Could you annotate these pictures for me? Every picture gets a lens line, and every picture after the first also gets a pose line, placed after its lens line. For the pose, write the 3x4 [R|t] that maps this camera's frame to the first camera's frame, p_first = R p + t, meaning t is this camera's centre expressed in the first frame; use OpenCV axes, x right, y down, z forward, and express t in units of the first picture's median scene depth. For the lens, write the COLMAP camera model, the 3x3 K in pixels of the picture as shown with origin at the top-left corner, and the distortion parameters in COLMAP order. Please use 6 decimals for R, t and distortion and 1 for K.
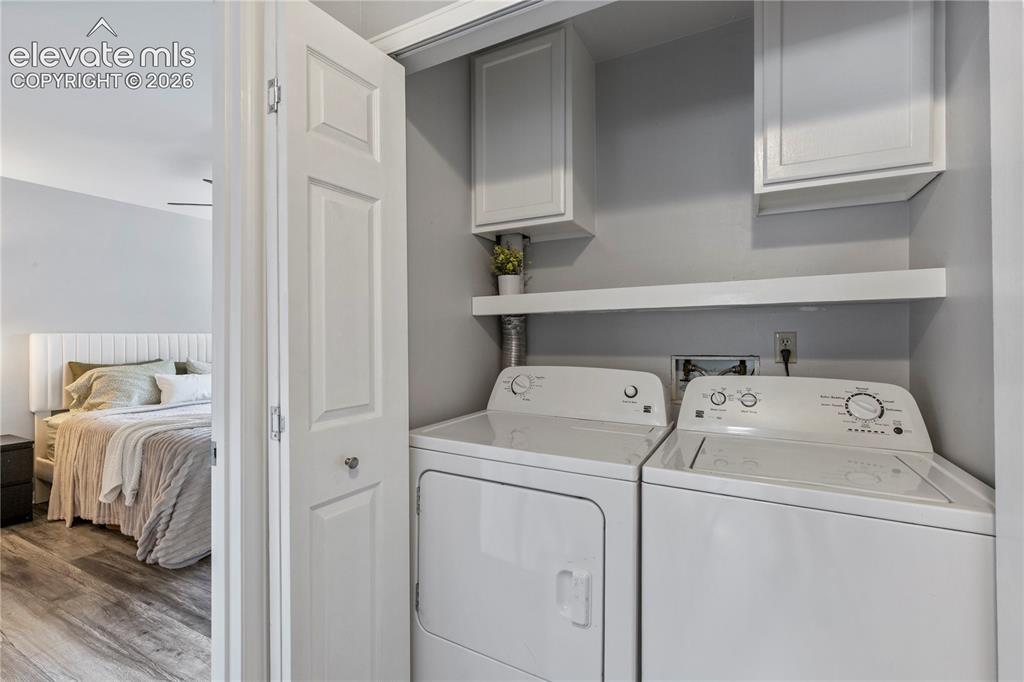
lens RADIAL K [[444.9, 0, 512.0], [0, 444.9, 341.0], [0, 0, 1]] dist [0.002686, 0.000624]
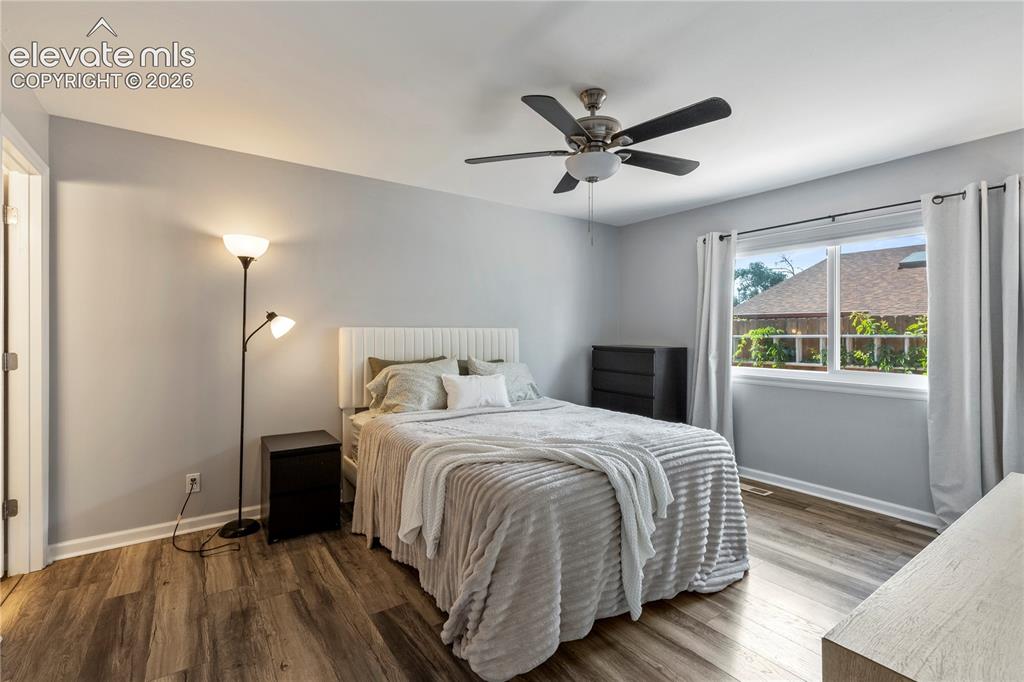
lens RADIAL K [[444.9, 0, 512.0], [0, 444.9, 341.0], [0, 0, 1]] dist [0.002686, 0.000624]
pose [[0.894208, 0.013983, -0.447434, -0.342625], [-0.008268, 0.999857, 0.014723, -0.006245], [0.447576, -0.009466, 0.894196, 0.333846]]
